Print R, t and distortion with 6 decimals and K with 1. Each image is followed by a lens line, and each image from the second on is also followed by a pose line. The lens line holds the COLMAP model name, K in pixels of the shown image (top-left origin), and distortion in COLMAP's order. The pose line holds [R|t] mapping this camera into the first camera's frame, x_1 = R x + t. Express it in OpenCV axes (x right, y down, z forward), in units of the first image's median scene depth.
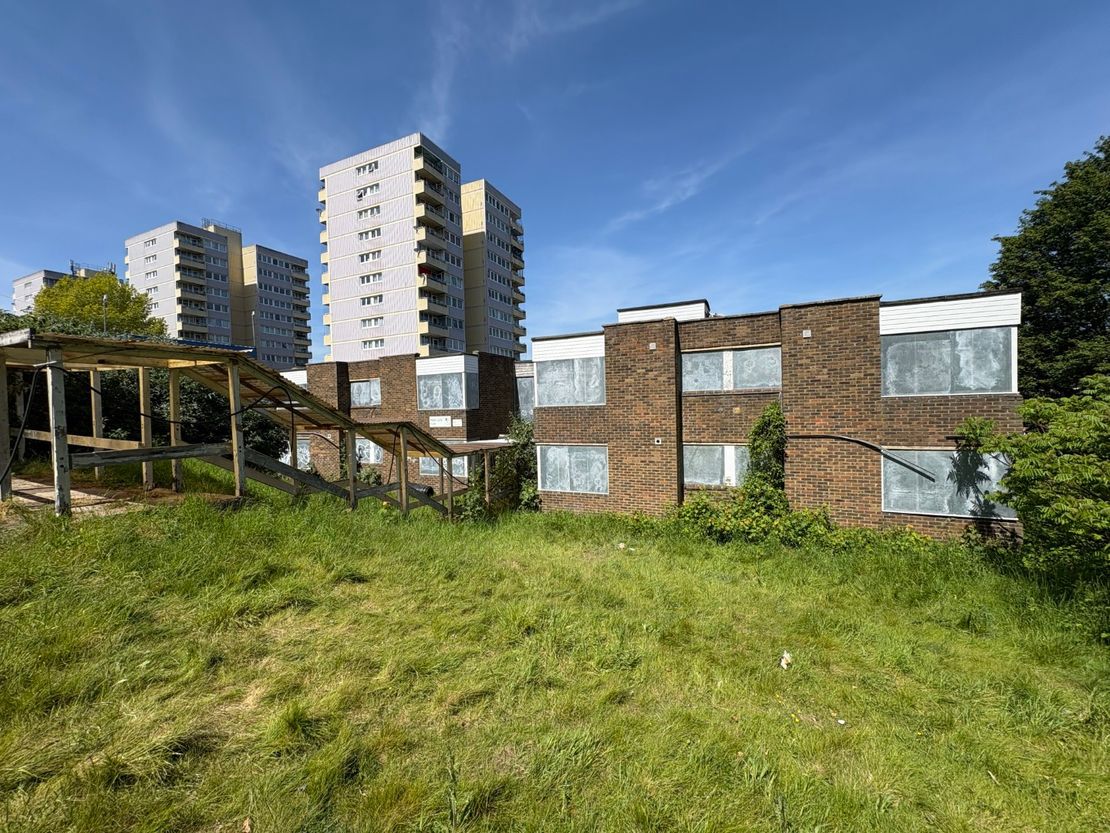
lens RADIAL K [[439.4, 0, 546.8], [0, 439.4, 418.6], [0, 0, 1]] dist [0.016333, 0.000296]
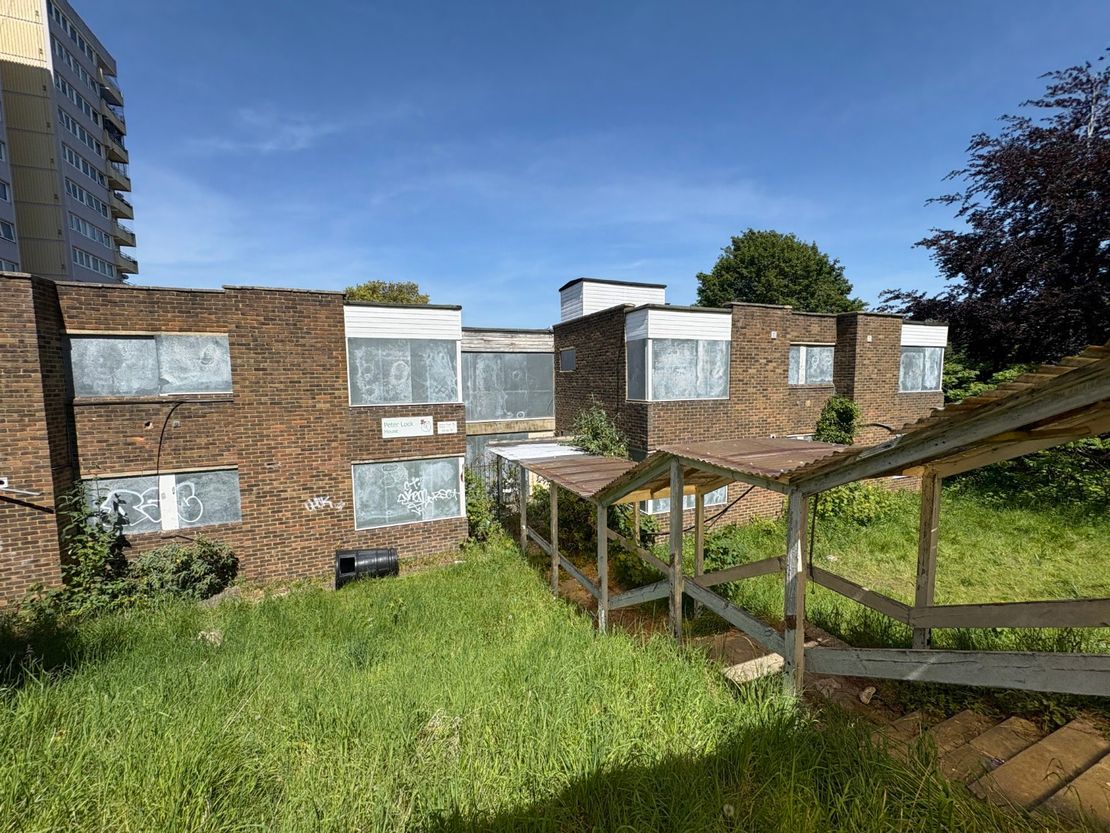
lens RADIAL K [[439.4, 0, 553.2], [0, 439.4, 415.8], [0, 0, 1]] dist [0.016333, 0.000296]
pose [[0.678937, -0.041267, 0.733036, -0.525268], [0.010162, 0.998852, 0.046819, -0.030807], [-0.734126, -0.024338, 0.678577, 0.498443]]
